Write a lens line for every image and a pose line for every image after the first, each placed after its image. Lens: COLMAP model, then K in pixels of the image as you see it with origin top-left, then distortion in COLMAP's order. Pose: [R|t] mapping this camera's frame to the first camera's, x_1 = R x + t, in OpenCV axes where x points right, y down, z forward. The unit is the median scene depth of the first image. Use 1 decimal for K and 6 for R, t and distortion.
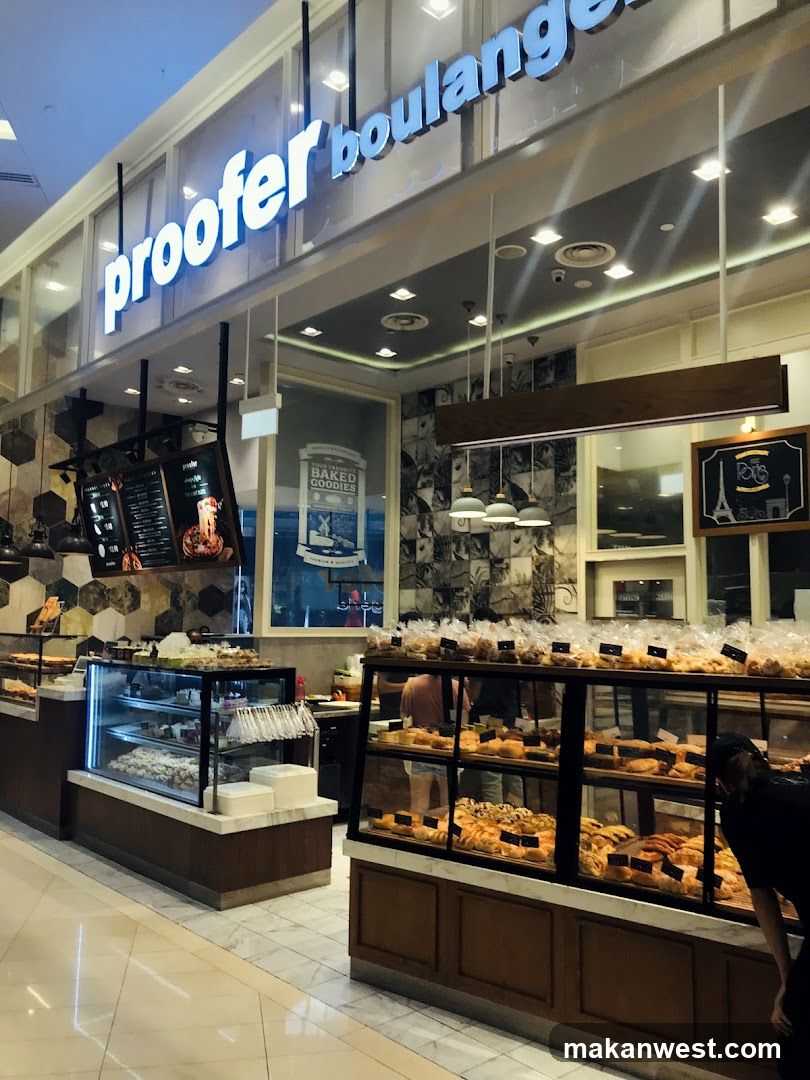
lens RADIAL K [[879.5, 0, 407.5], [0, 879.5, 534.2], [0, 0, 1]] dist [0.055216, -0.078518]
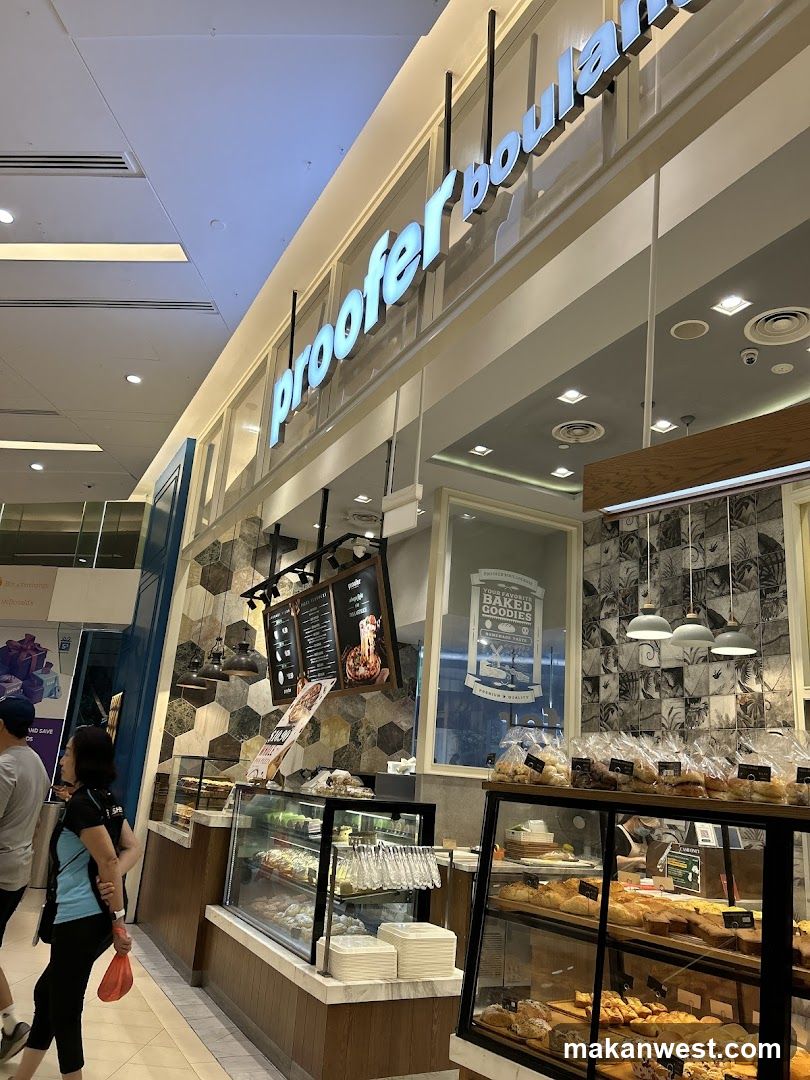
lens RADIAL K [[804.8, 0, 404.7], [0, 804.8, 542.9], [0, 0, 1]] dist [0.037242, -0.047027]
pose [[0.966006, -0.011533, -0.258264, 0.038020], [-0.038377, 0.981538, -0.187376, 0.041775], [0.255657, 0.190917, 0.947729, 0.159947]]
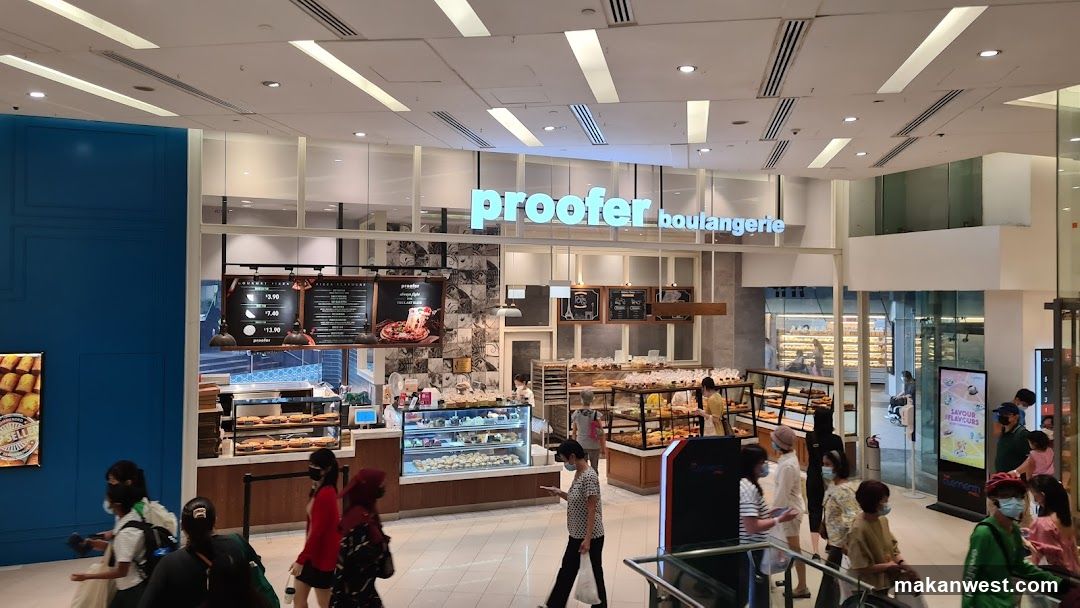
lens RADIAL K [[844.9, 0, 532.0], [0, 844.9, 296.5], [0, 0, 1]] dist [0.050177, 0.000376]
pose [[0.345714, -0.014487, 0.938228, -1.633687], [-0.098199, 0.993832, 0.051530, -0.160872], [-0.933187, -0.109948, 0.342159, 0.243103]]
